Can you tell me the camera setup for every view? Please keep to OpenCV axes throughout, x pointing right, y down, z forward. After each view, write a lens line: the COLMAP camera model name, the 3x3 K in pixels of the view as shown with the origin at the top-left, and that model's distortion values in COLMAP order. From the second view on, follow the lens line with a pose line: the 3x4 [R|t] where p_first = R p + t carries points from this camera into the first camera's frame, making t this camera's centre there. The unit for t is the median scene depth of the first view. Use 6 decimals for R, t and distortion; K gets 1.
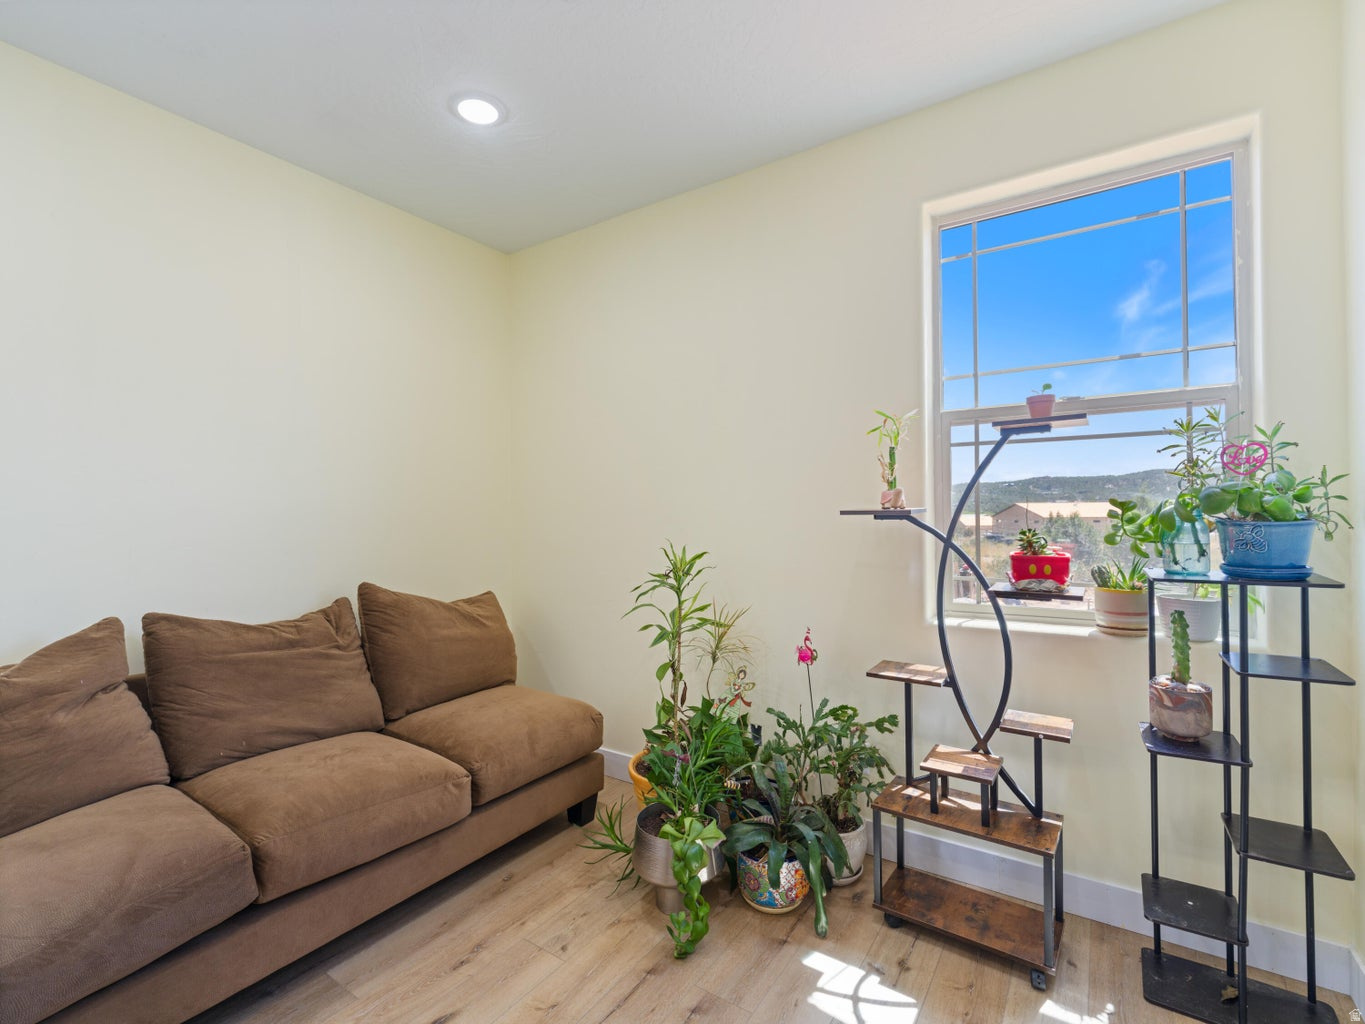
lens RADIAL K [[625.5, 0, 683.6], [0, 625.5, 510.0], [0, 0, 1]] dist [0.000705, -0.000428]
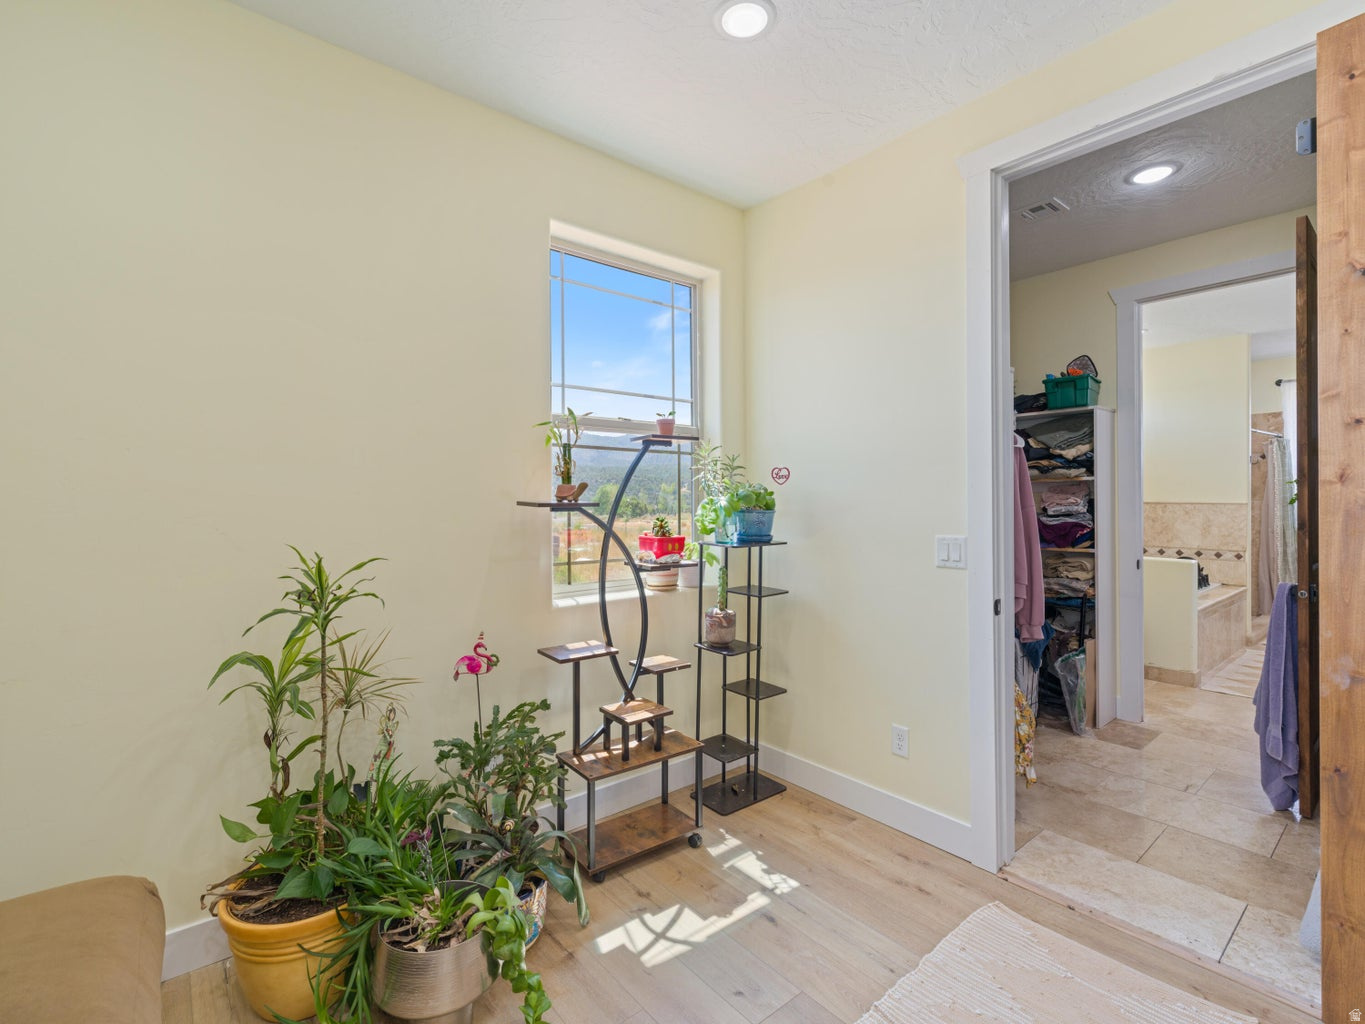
lens RADIAL K [[625.5, 0, 683.6], [0, 625.5, 510.0], [0, 0, 1]] dist [0.000705, -0.000428]
pose [[0.292616, 0.003197, 0.956225, -0.693912], [0.002560, 0.999988, -0.004126, 0.019283], [-0.956227, 0.003655, 0.292604, 0.552199]]
